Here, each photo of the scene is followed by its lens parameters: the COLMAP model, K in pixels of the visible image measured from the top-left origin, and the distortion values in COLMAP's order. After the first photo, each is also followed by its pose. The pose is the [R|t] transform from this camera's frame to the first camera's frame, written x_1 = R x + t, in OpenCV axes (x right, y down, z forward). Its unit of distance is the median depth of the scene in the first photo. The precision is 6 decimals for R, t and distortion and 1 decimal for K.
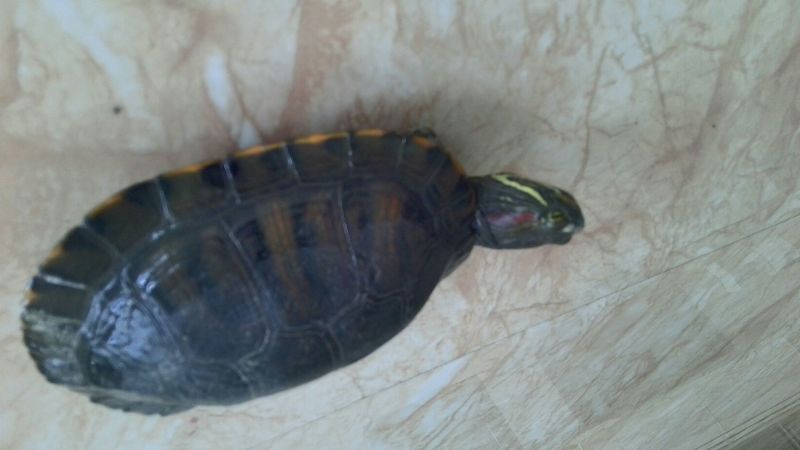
lens RADIAL K [[673.6, 0, 400.0], [0, 673.6, 225.0], [0, 0, 1]] dist [0.112734, -0.195044]
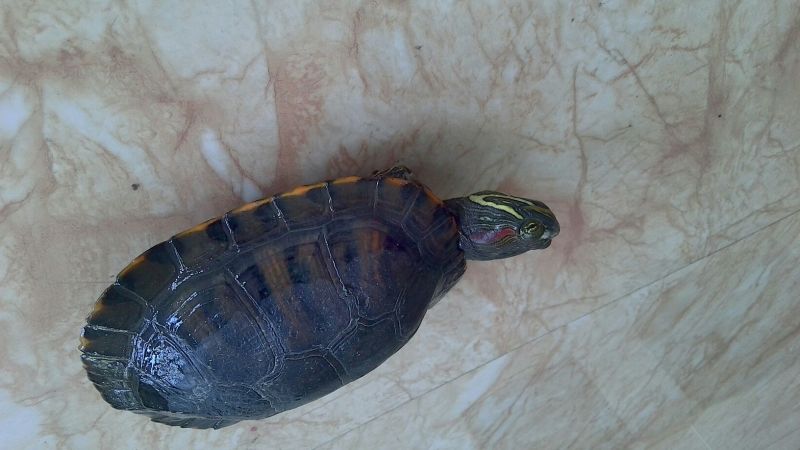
lens RADIAL K [[681.5, 0, 396.8], [0, 681.5, 221.8], [0, 0, 1]] dist [0.112596, -0.216089]
pose [[0.985526, -0.090301, -0.143472, 0.148070], [0.091923, 0.995755, 0.004704, -0.046027], [0.142438, -0.017824, 0.989643, -0.106779]]
